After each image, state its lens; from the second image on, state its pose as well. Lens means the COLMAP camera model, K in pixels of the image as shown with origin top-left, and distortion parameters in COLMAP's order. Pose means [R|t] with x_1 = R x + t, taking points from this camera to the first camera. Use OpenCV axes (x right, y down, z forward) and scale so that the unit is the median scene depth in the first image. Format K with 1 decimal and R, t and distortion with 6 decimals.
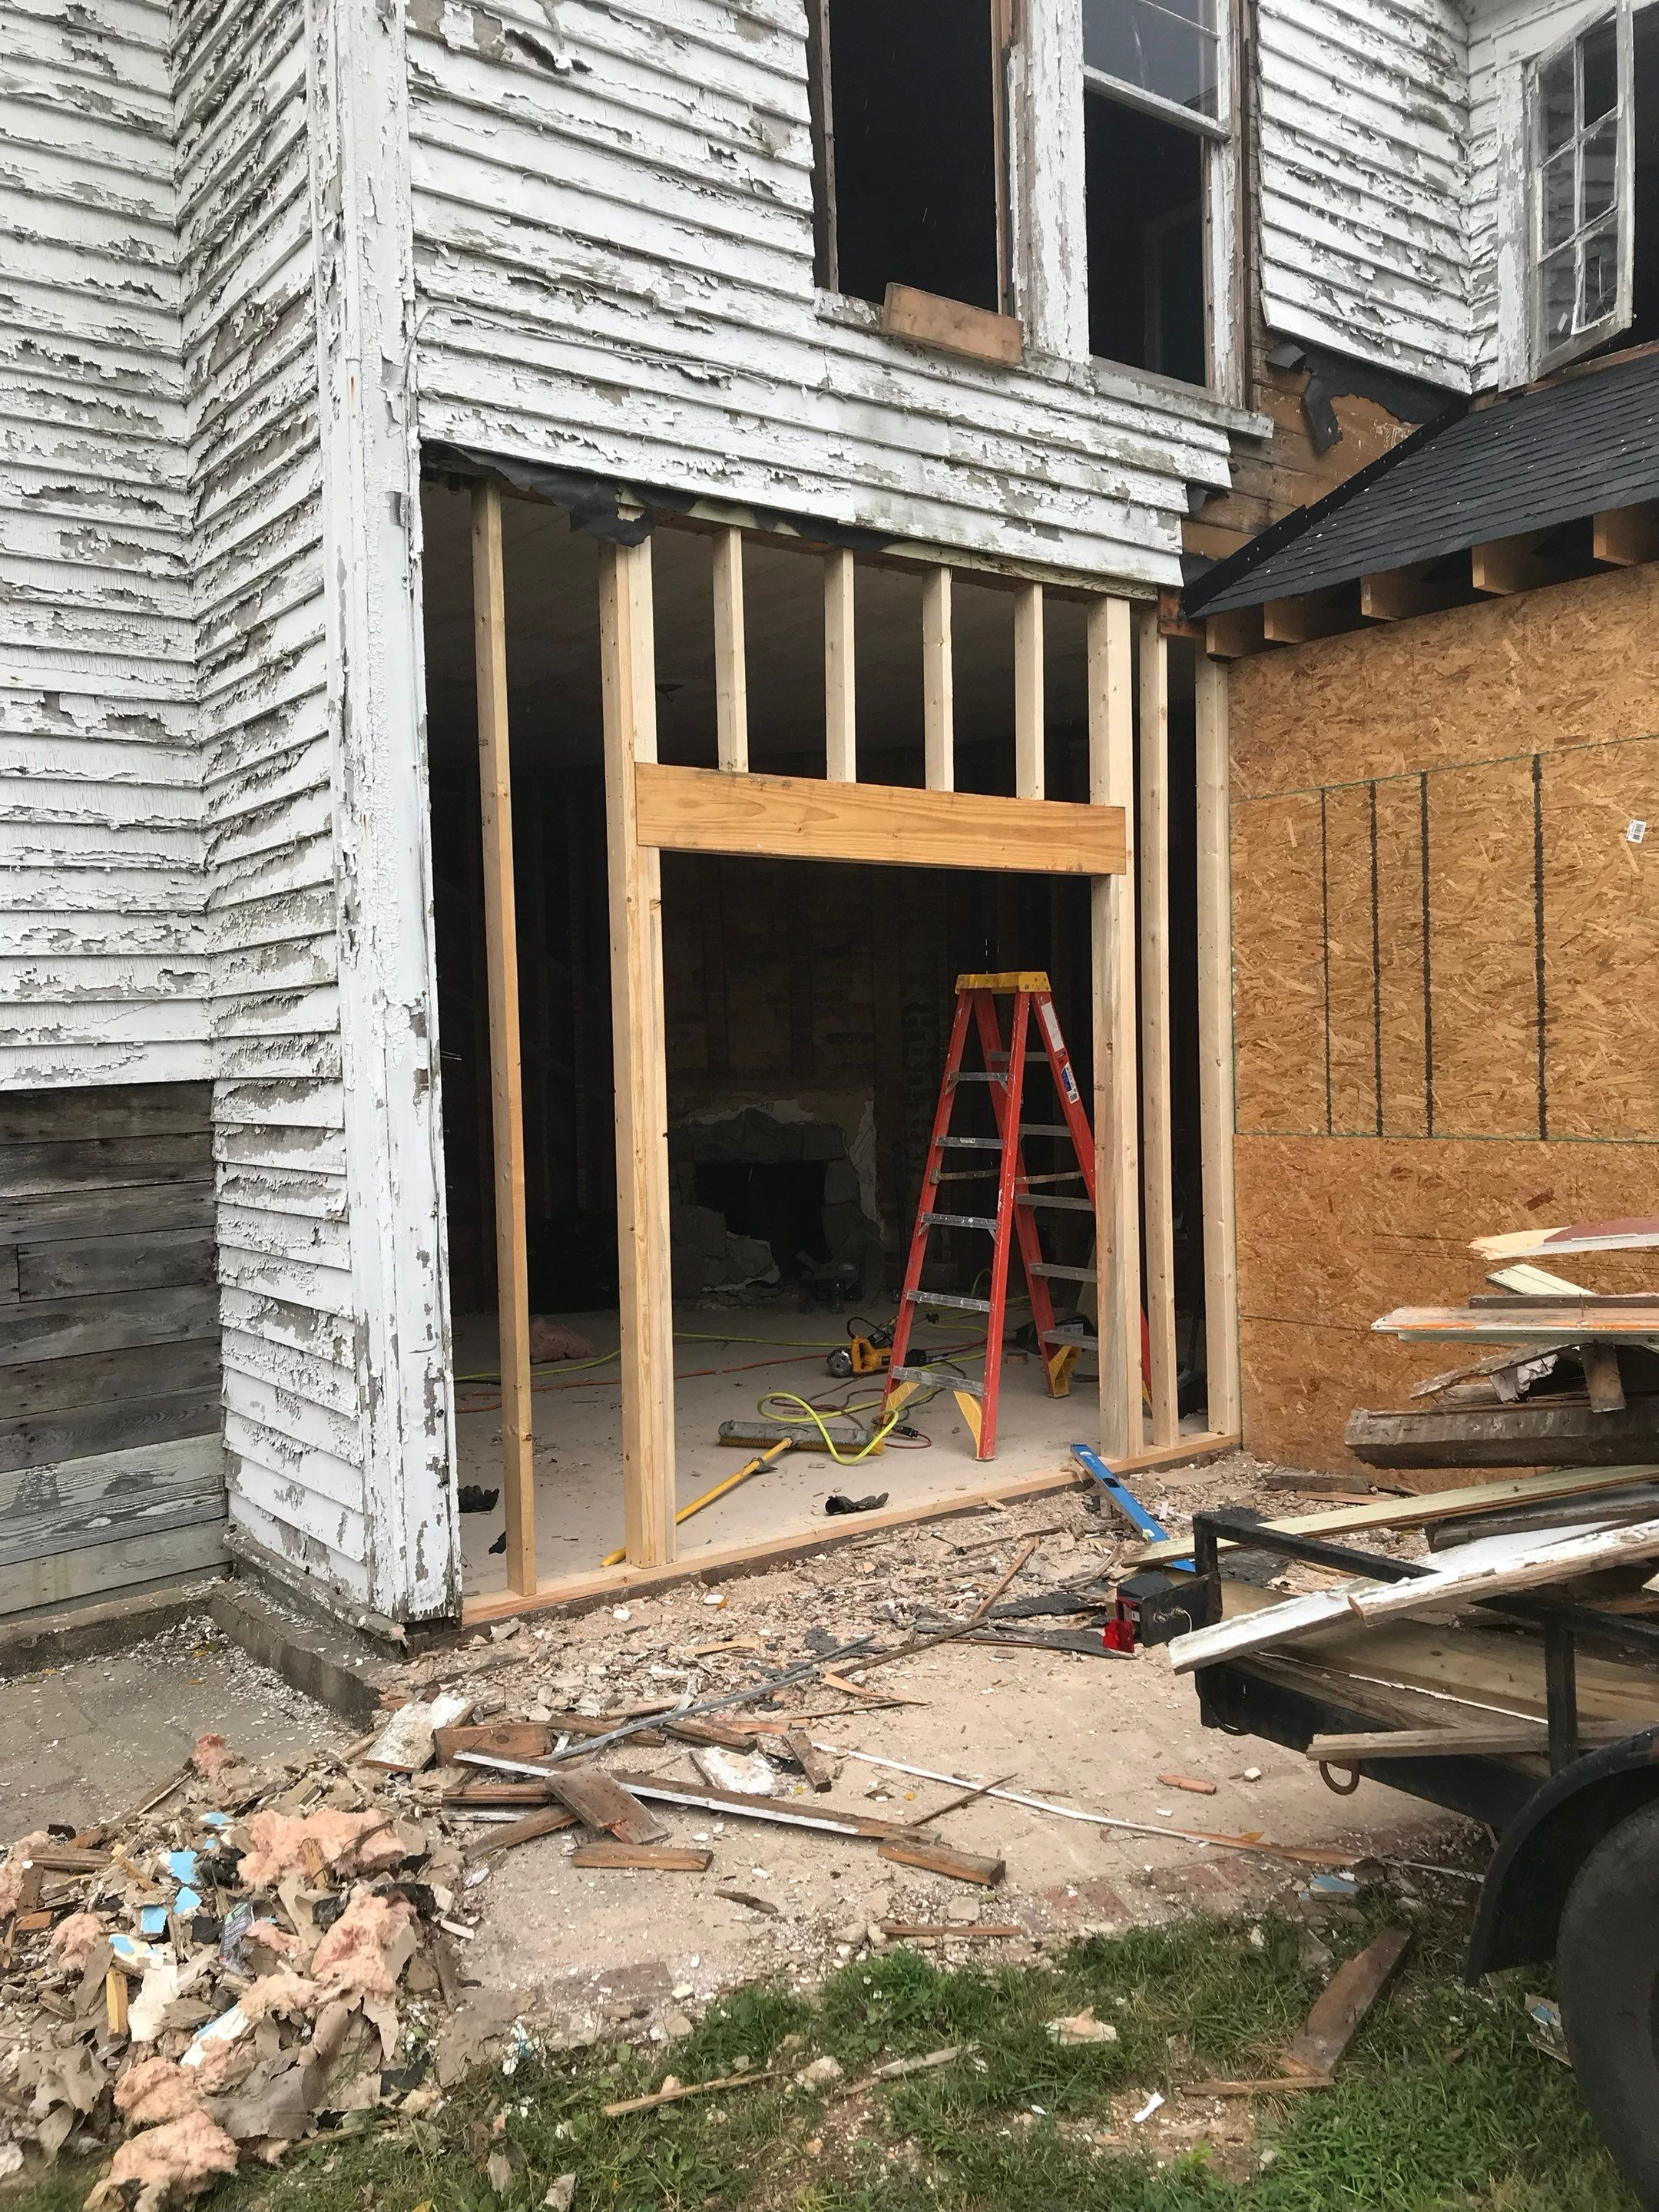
lens RADIAL K [[1773.2, 0, 829.5], [0, 1773.2, 1106.0], [0, 0, 1]] dist [-0.012320, 0.055764]
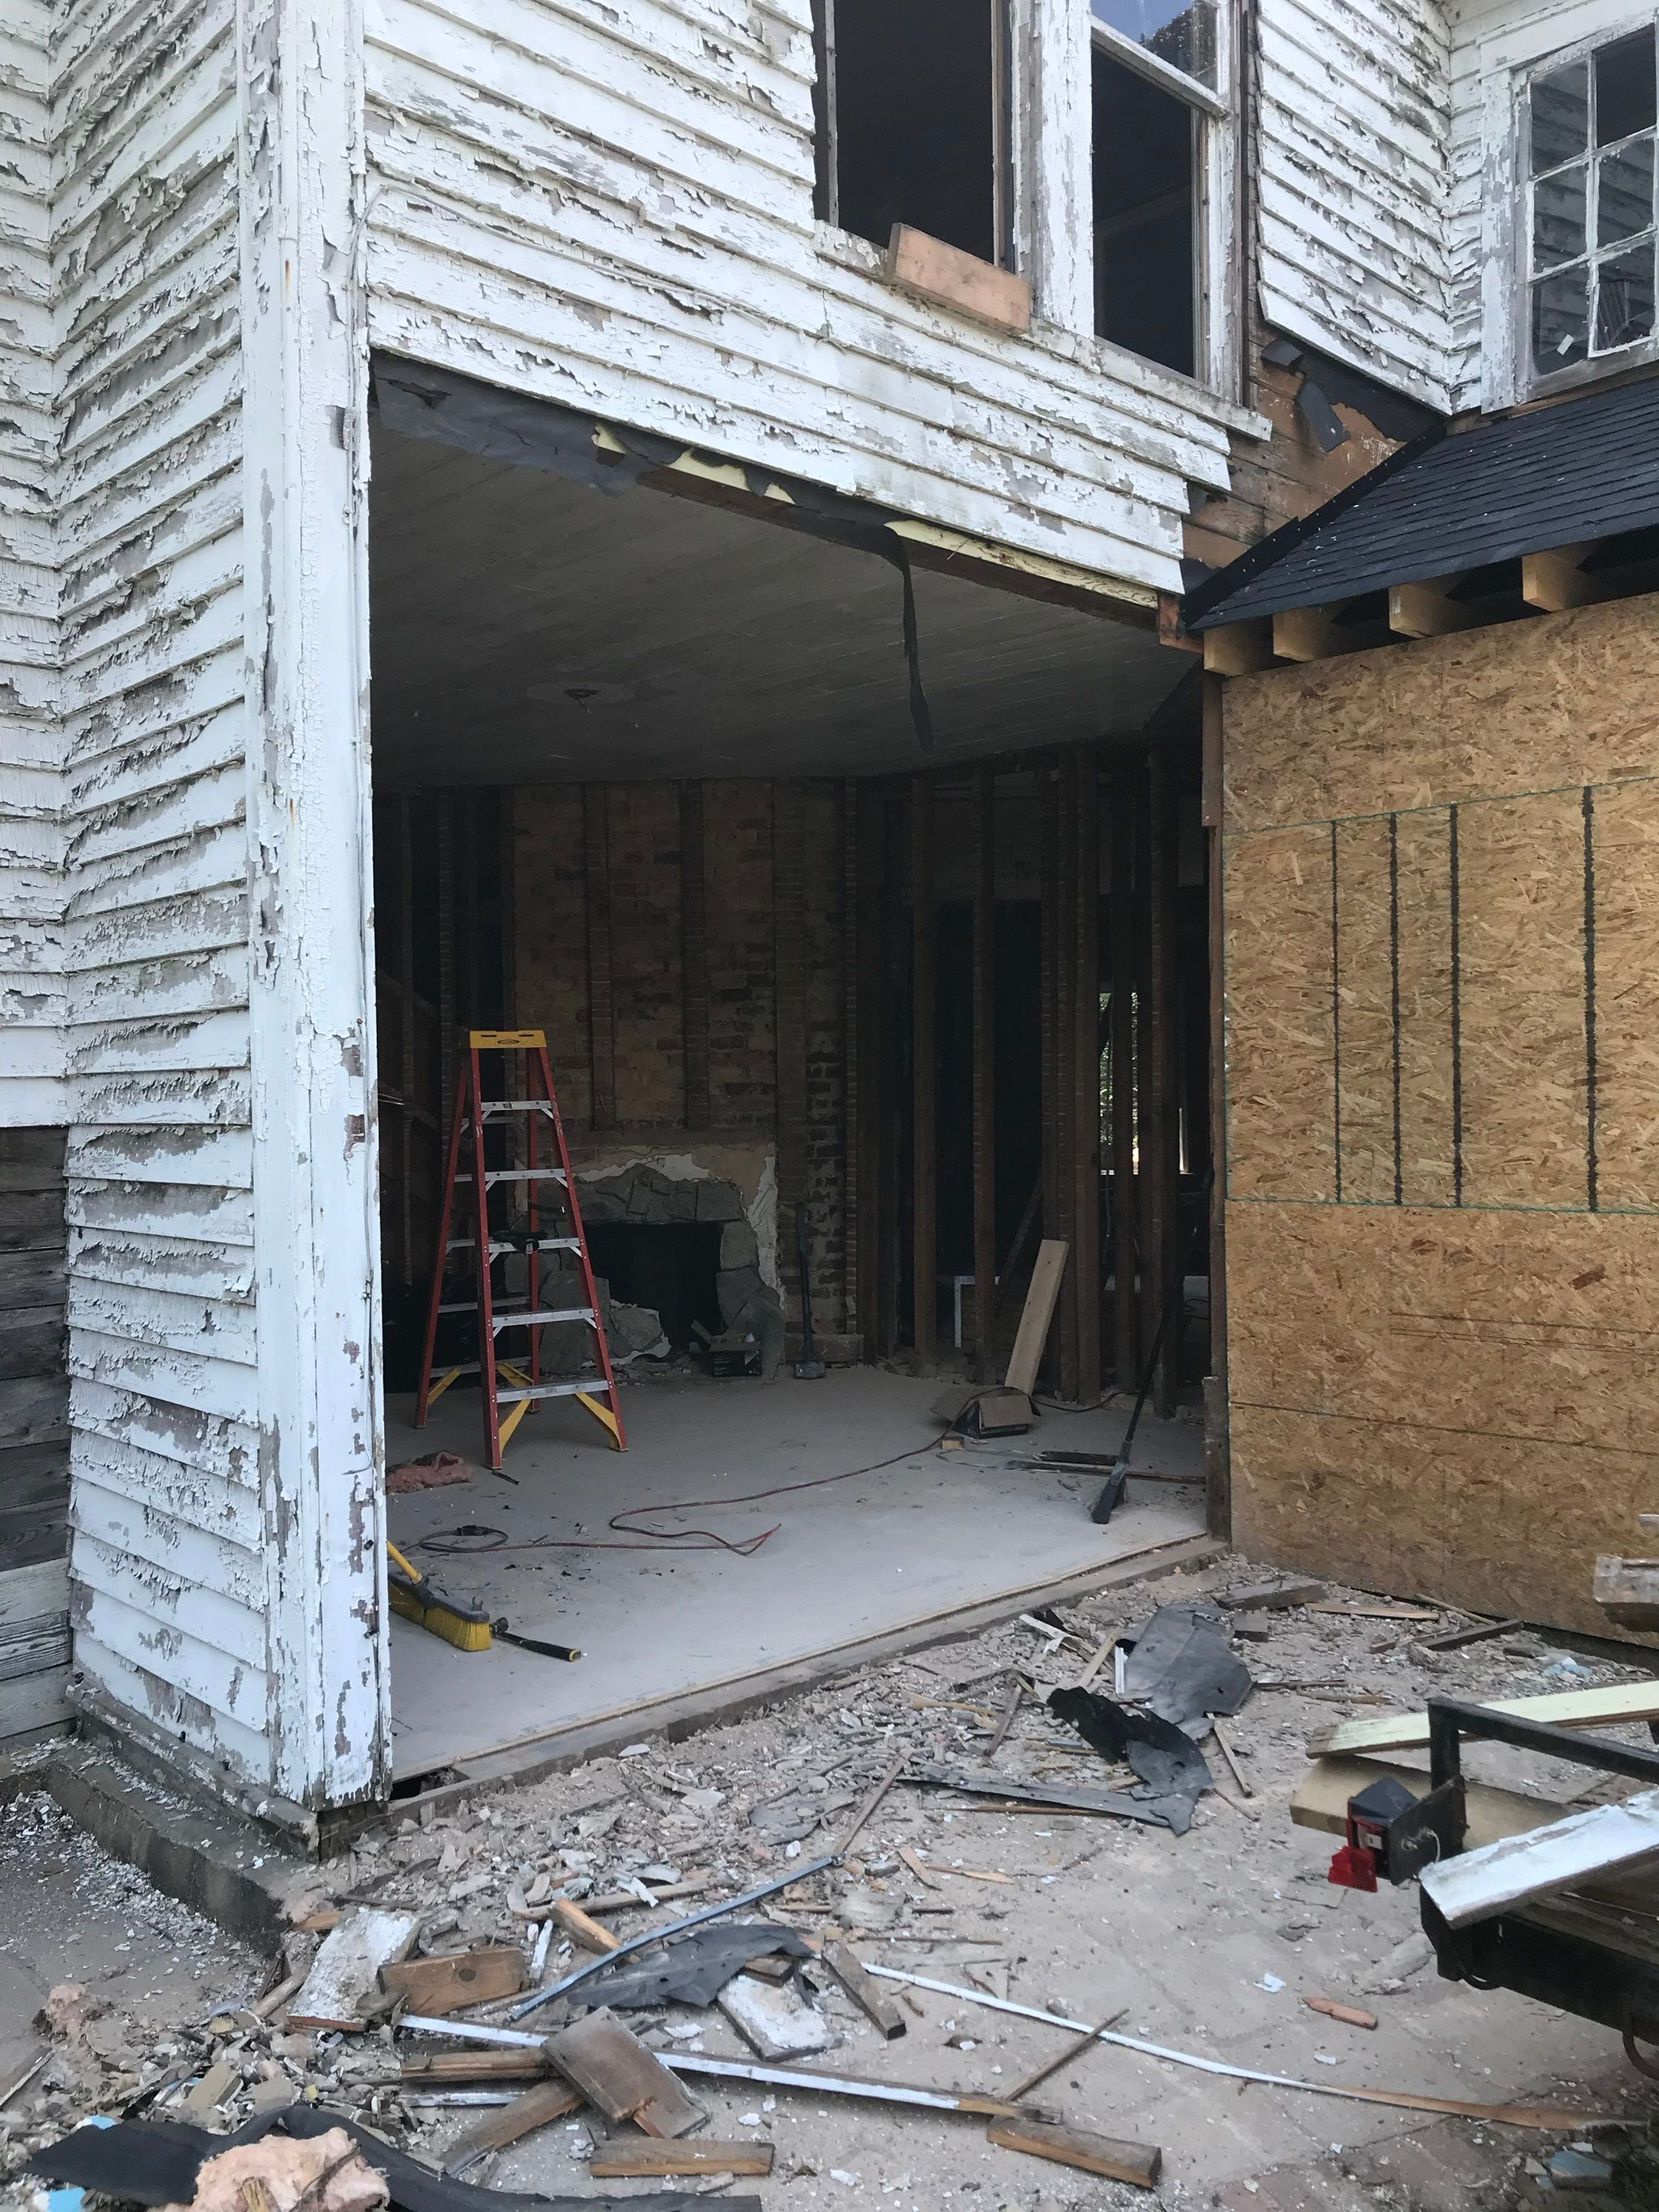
lens RADIAL K [[1789.9, 0, 829.5], [0, 1789.9, 1106.0], [0, 0, 1]] dist [-0.031896, 0.097551]
pose [[0.994370, 0.014266, 0.105002, -0.085709], [-0.011084, 0.999464, -0.030820, -0.002272], [-0.105386, 0.029482, 0.993994, 0.143951]]
